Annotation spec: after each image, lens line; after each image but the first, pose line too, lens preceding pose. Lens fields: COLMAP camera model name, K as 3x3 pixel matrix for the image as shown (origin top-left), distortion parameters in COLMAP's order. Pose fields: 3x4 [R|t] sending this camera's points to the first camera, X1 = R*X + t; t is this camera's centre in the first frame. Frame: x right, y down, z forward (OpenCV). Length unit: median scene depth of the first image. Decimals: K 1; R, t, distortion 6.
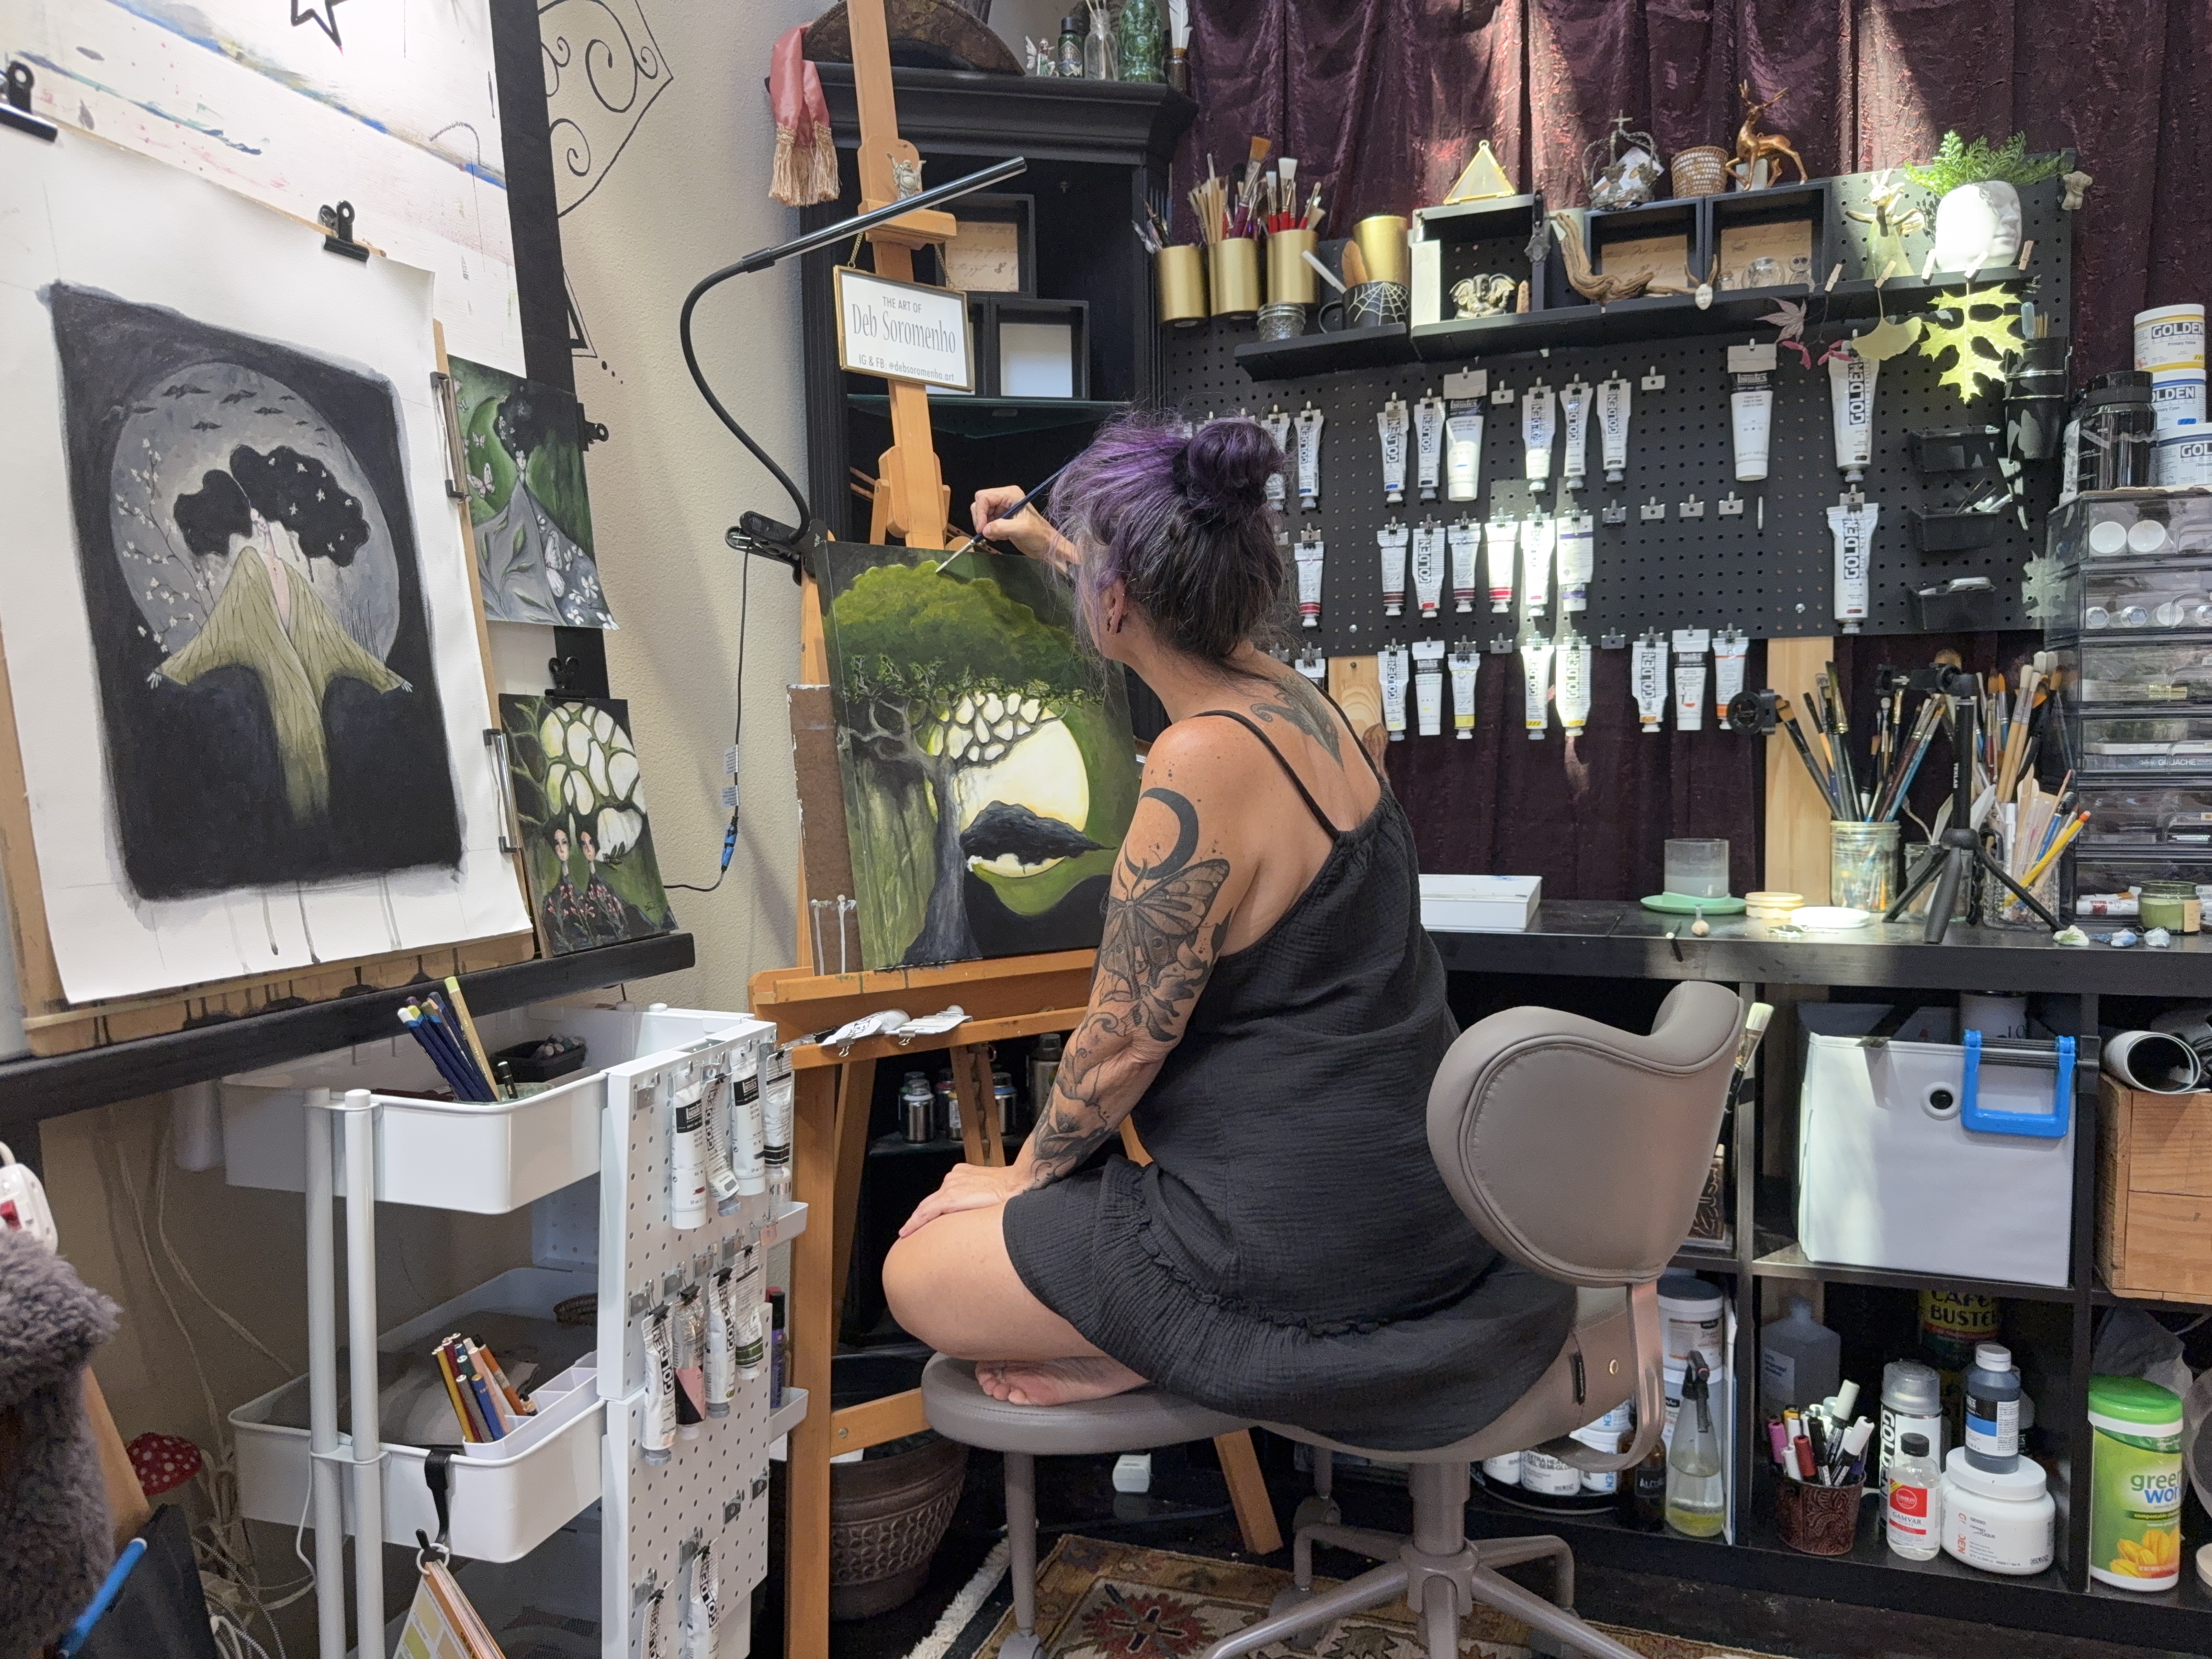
lens RADIAL K [[1535.8, 0, 1103.1], [0, 1535.8, 824.5], [0, 0, 1]] dist [0.001001, 0.000017]
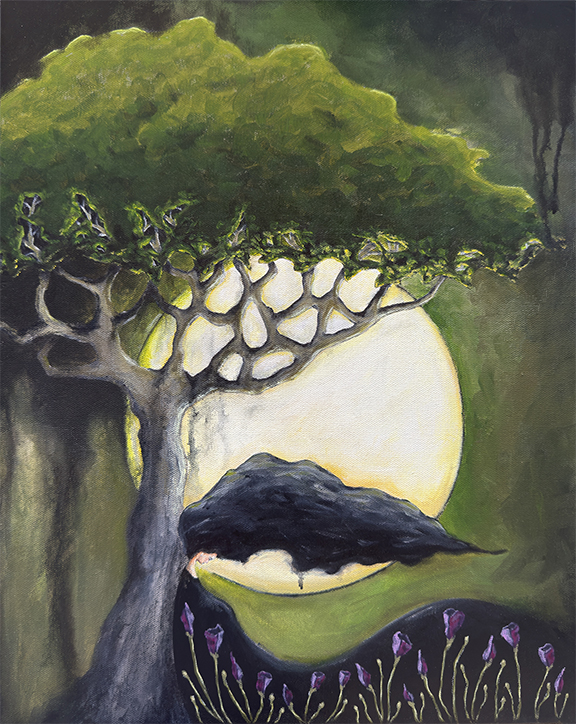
lens RADIAL K [[564.0, 0, 288.5], [0, 564.0, 362.4], [0, 0, 1]] dist [0.004324, -0.006309]
pose [[0.834650, 0.129014, -0.535458, 0.045050], [-0.042668, 0.984403, 0.170675, -0.084573], [0.549126, -0.119606, 0.827137, 0.840890]]
